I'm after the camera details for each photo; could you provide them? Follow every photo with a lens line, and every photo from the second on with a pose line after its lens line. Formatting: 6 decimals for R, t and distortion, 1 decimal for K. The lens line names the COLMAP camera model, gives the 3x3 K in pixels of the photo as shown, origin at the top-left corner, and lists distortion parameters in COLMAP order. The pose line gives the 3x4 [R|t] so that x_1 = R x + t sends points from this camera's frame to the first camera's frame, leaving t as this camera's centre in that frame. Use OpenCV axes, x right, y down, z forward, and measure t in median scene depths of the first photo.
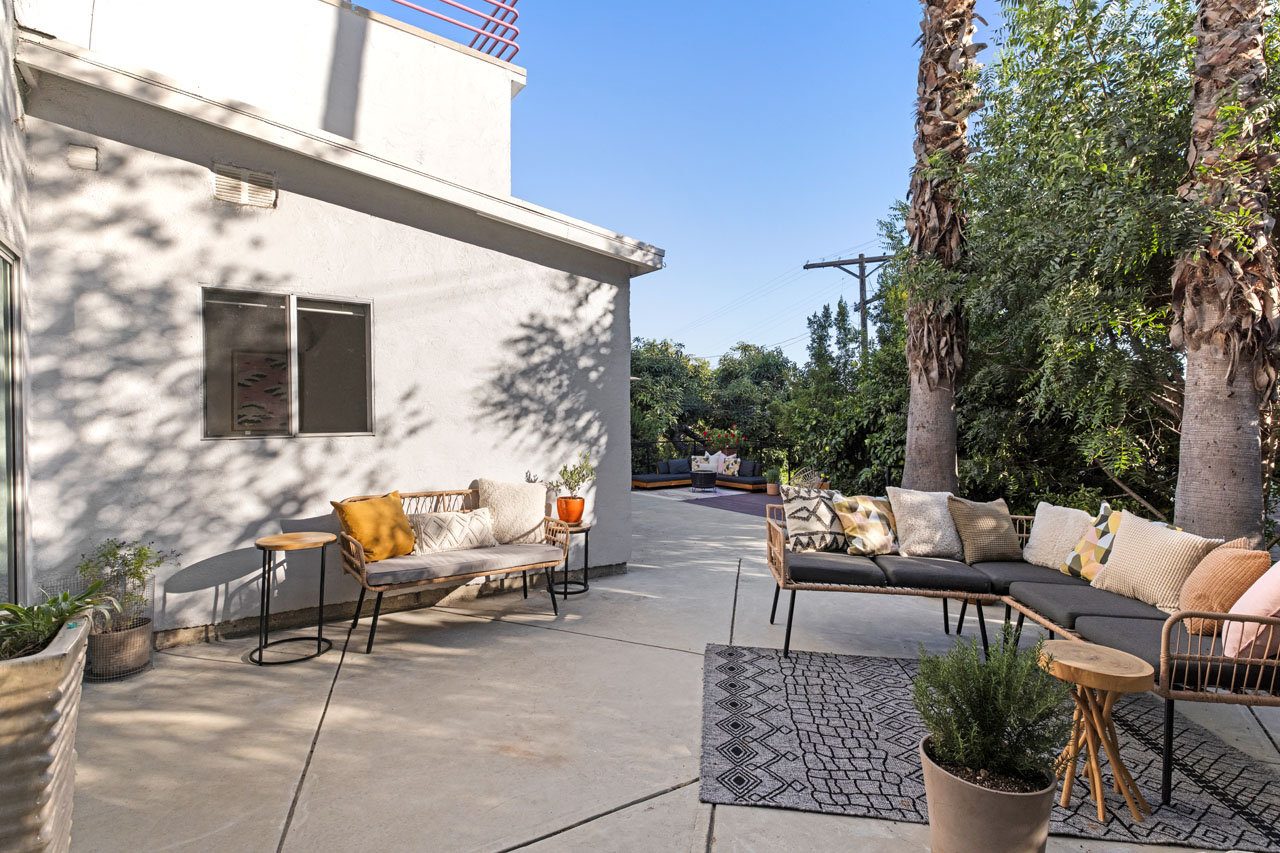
lens RADIAL K [[606.3, 0, 640.0], [0, 606.3, 426.5], [0, 0, 1]] dist [-0.000515, -0.000009]
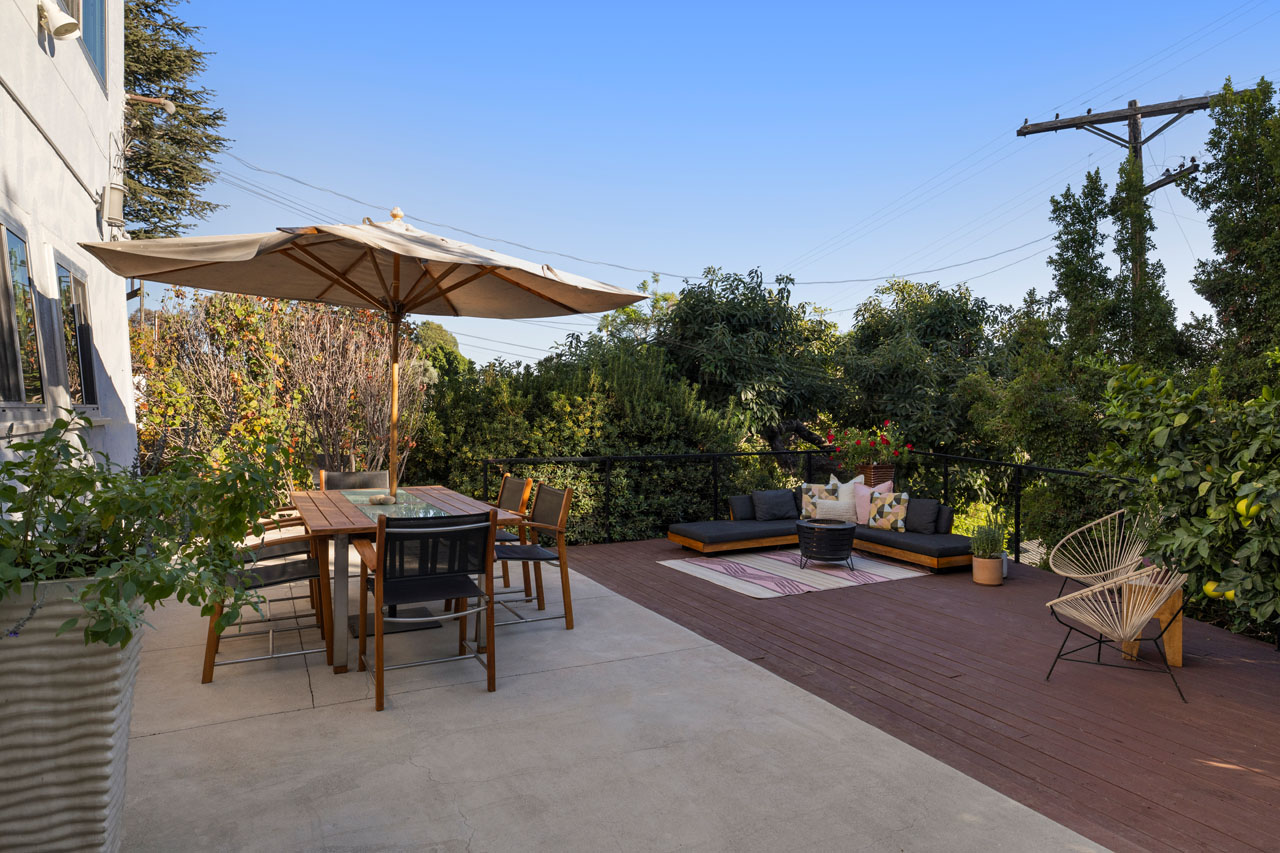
lens RADIAL K [[719.8, 0, 640.0], [0, 719.8, 426.5], [0, 0, 1]] dist [-0.024870, -0.001346]
pose [[0.988254, 0.008479, -0.152582, 0.042820], [-0.006798, 0.999910, 0.011532, -0.003856], [0.152666, -0.010360, 0.988223, 0.393002]]
